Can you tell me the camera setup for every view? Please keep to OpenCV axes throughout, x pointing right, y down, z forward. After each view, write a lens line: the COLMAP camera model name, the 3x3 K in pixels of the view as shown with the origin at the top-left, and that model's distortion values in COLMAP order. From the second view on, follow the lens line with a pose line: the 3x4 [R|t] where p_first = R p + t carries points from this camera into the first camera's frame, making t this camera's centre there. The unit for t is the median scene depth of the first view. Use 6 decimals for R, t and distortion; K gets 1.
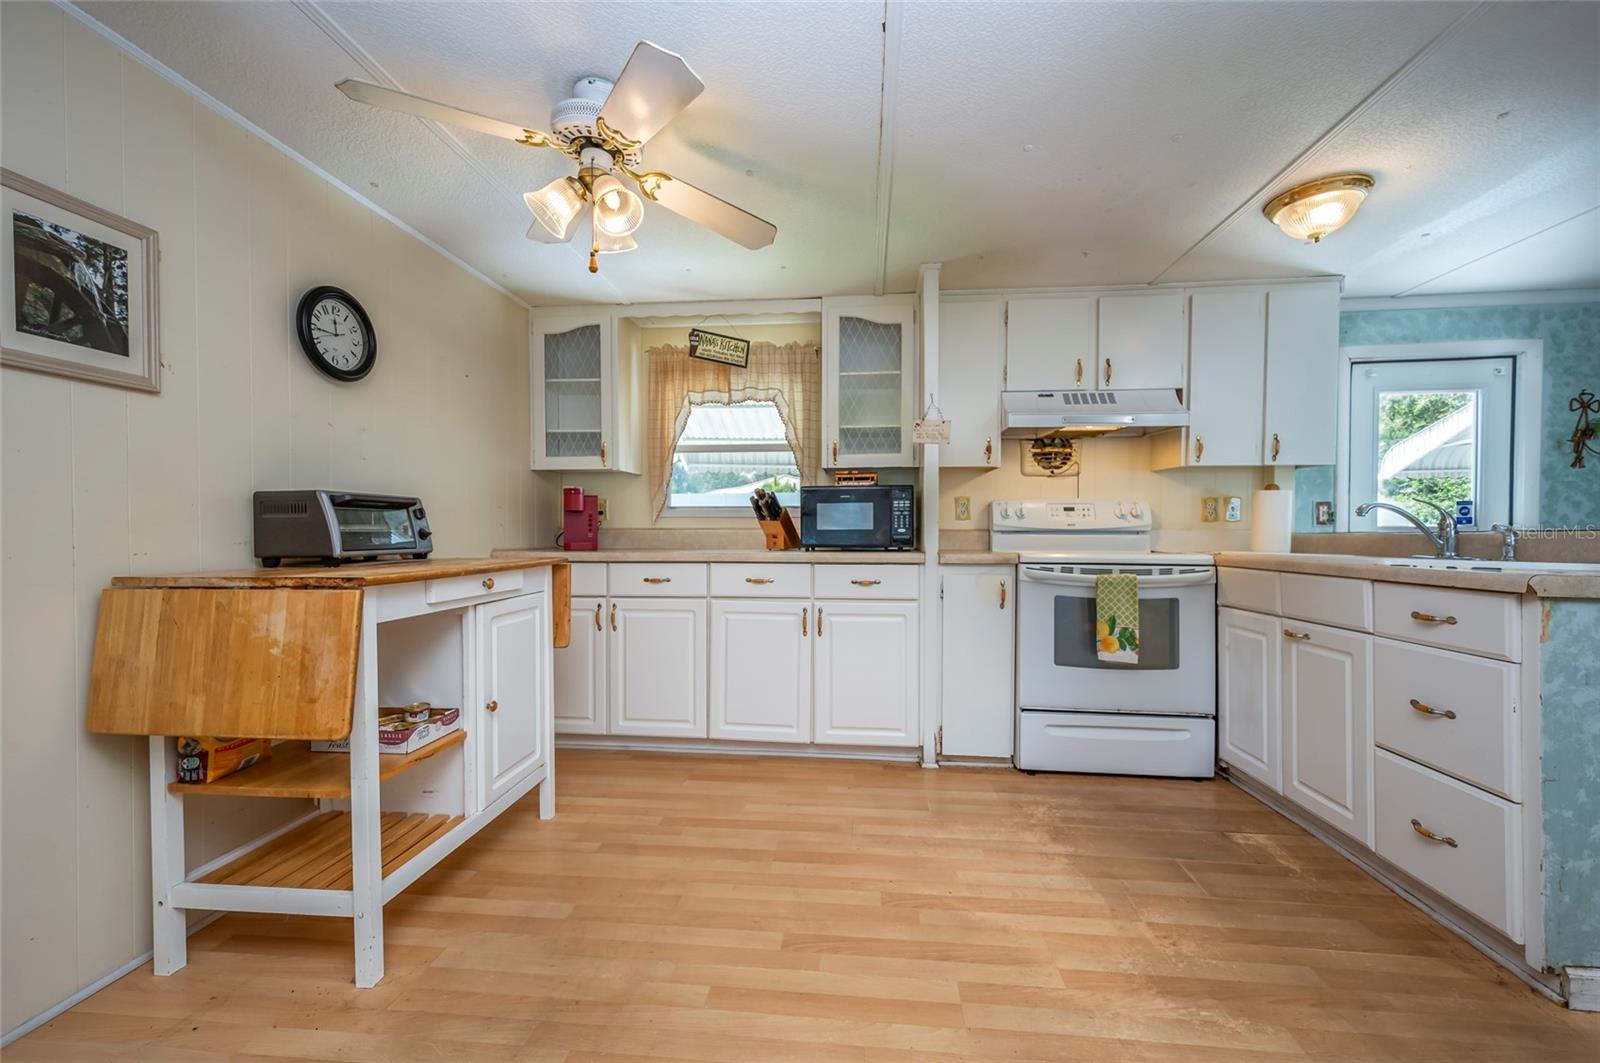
lens RADIAL K [[628.1, 0, 800.7], [0, 628.1, 536.9], [0, 0, 1]] dist [0.005099, -0.000030]
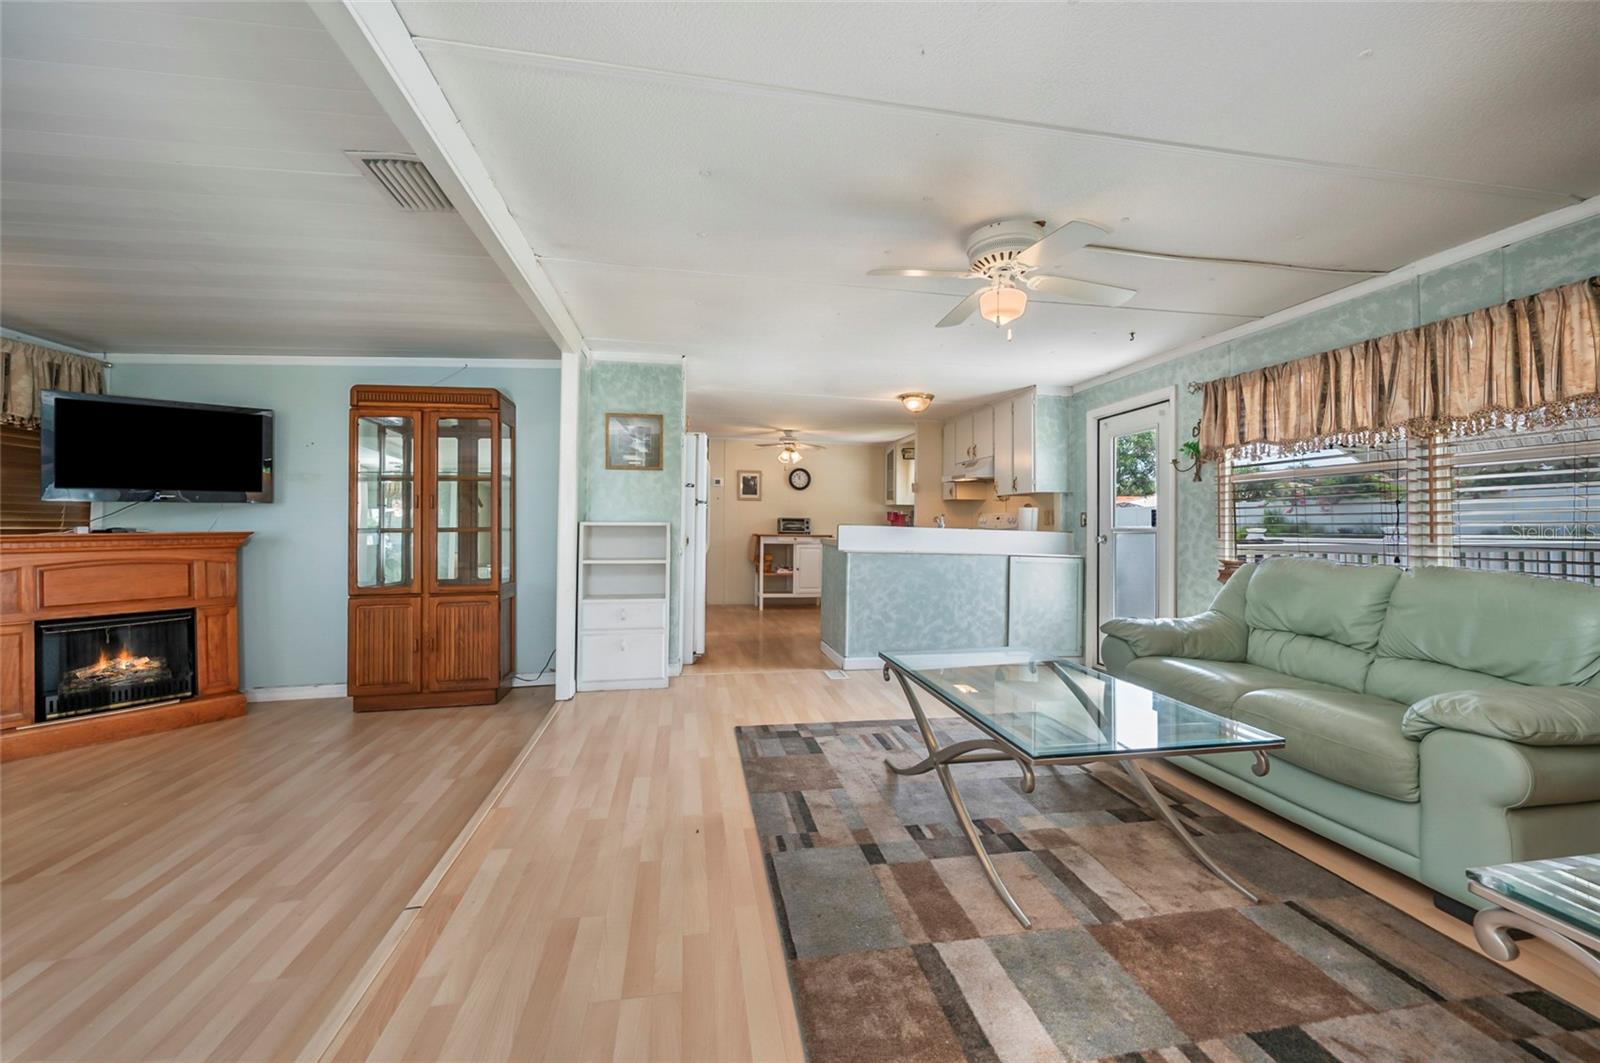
lens RADIAL K [[639.5, 0, 804.8], [0, 639.5, 520.0], [0, 0, 1]] dist [0.000180, 0.000236]
pose [[0.285384, -0.007002, -0.958388, 2.569606], [-0.028870, 0.999457, -0.015898, 0.010211], [0.957978, 0.032205, 0.285027, -0.119553]]
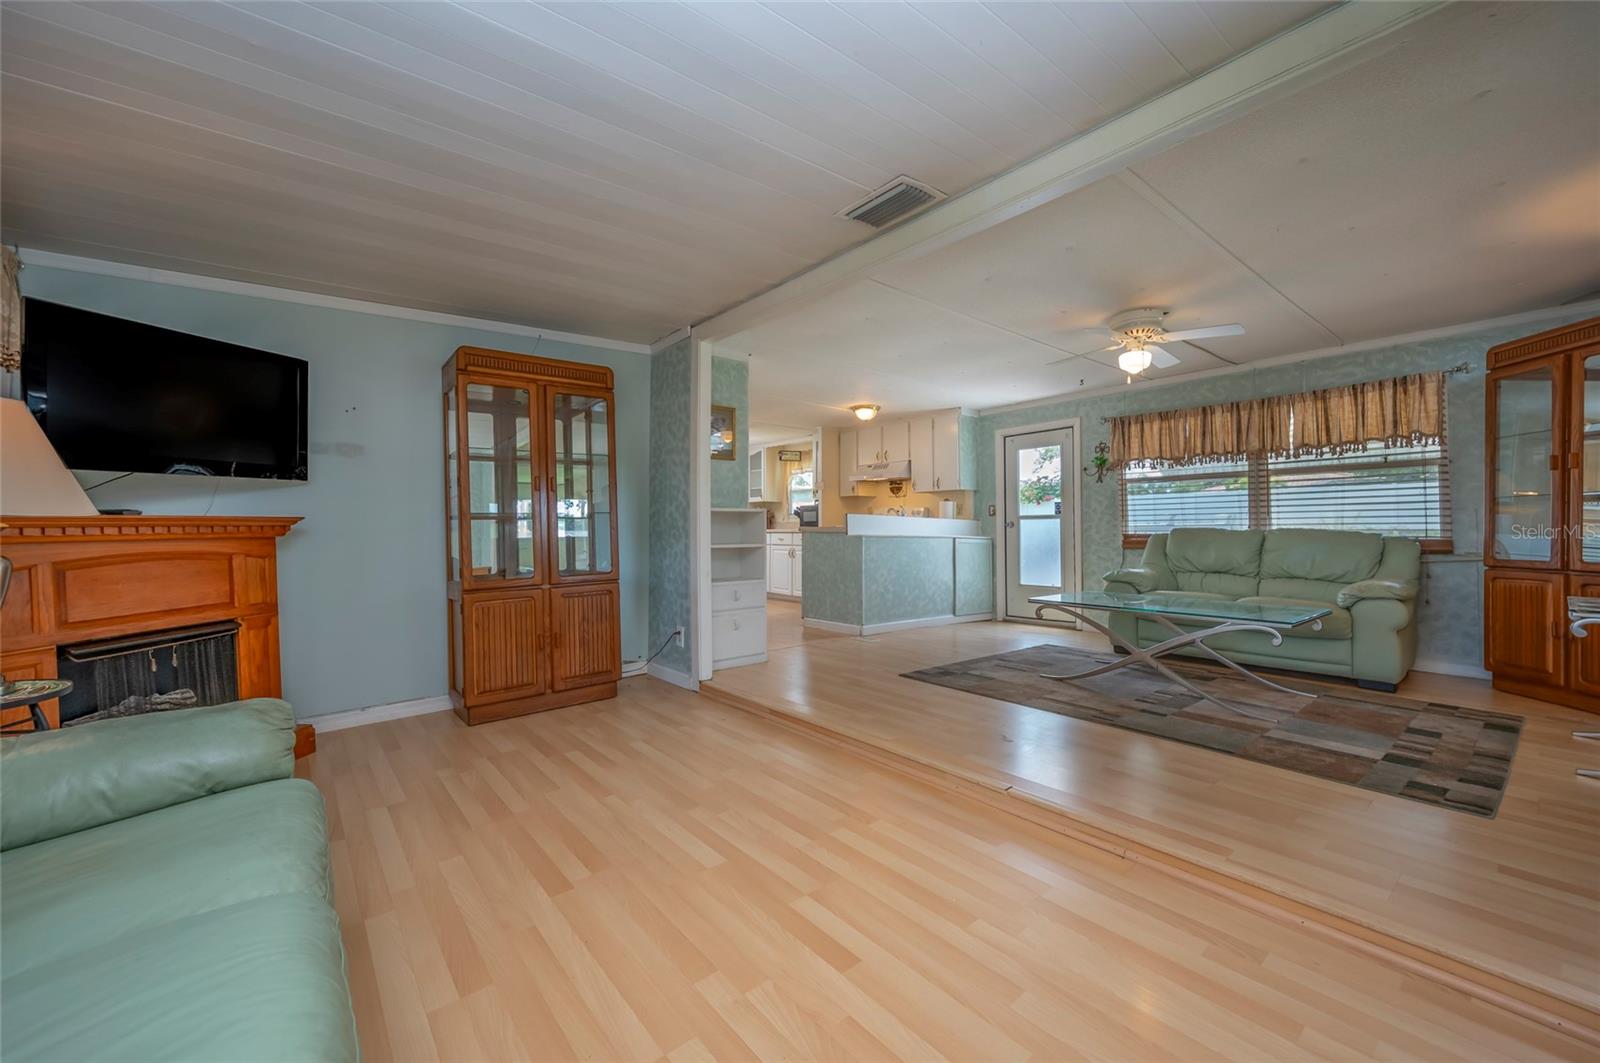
lens RADIAL K [[631.1, 0, 801.1], [0, 631.1, 525.5], [0, 0, 1]] dist [0.002721, 0.000209]
pose [[0.711660, -0.009549, -0.702460, 2.216410], [-0.010825, 0.999640, -0.024556, 0.084753], [0.702441, 0.025080, 0.711300, -1.105549]]
